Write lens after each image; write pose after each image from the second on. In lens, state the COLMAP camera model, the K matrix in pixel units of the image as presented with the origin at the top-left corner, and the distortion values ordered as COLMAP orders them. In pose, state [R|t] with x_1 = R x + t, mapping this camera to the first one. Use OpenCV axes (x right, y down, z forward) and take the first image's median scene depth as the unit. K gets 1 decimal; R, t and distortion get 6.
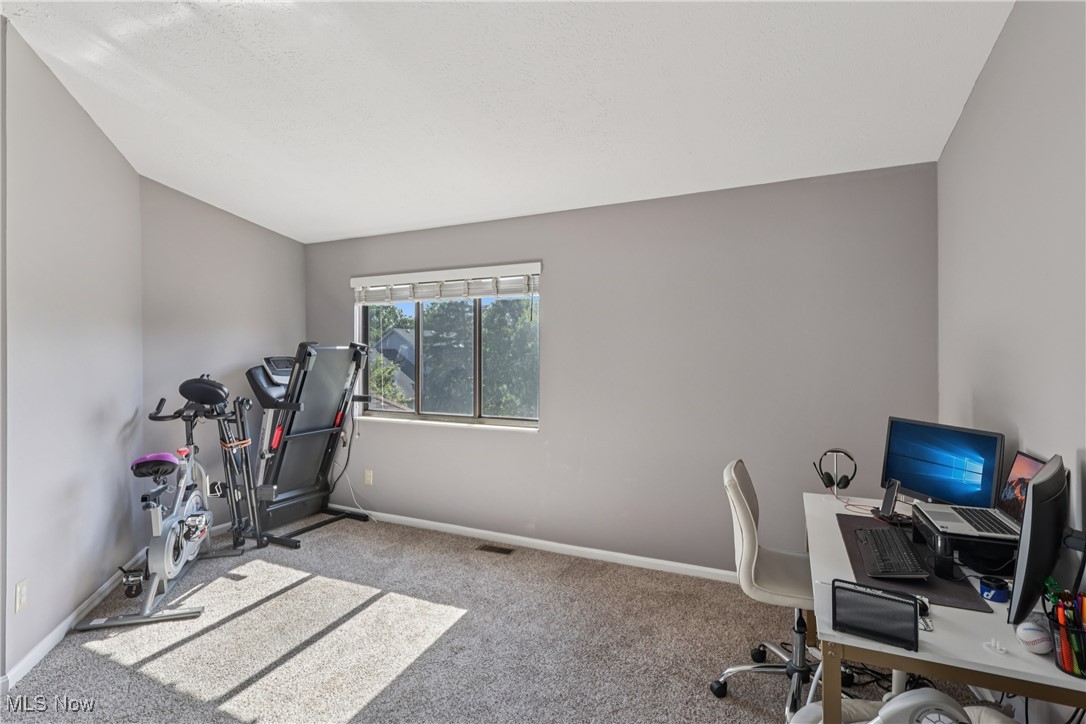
lens RADIAL K [[529.0, 0, 539.4], [0, 529.0, 356.3], [0, 0, 1]] dist [-0.005081, -0.000715]
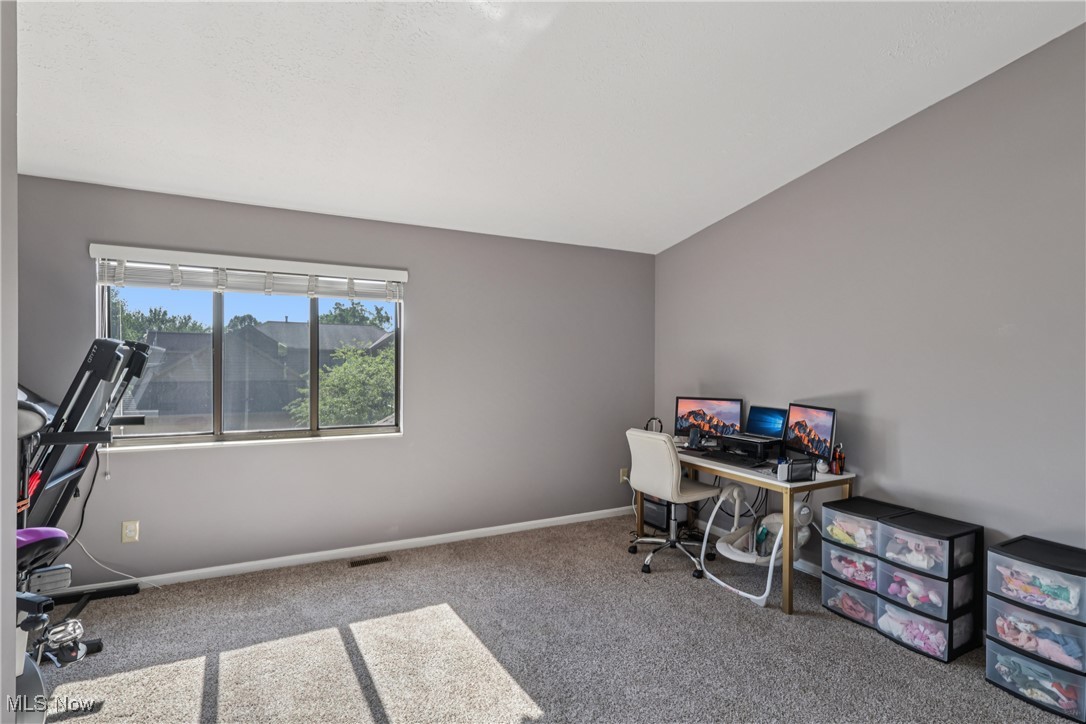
lens RADIAL K [[529.0, 0, 539.0], [0, 529.0, 367.1], [0, 0, 1]] dist [-0.005081, -0.000715]
pose [[0.599421, -0.000074, 0.800434, -0.733714], [-0.005263, 0.999978, 0.004034, 0.004373], [-0.800417, -0.006631, 0.599408, 0.189273]]
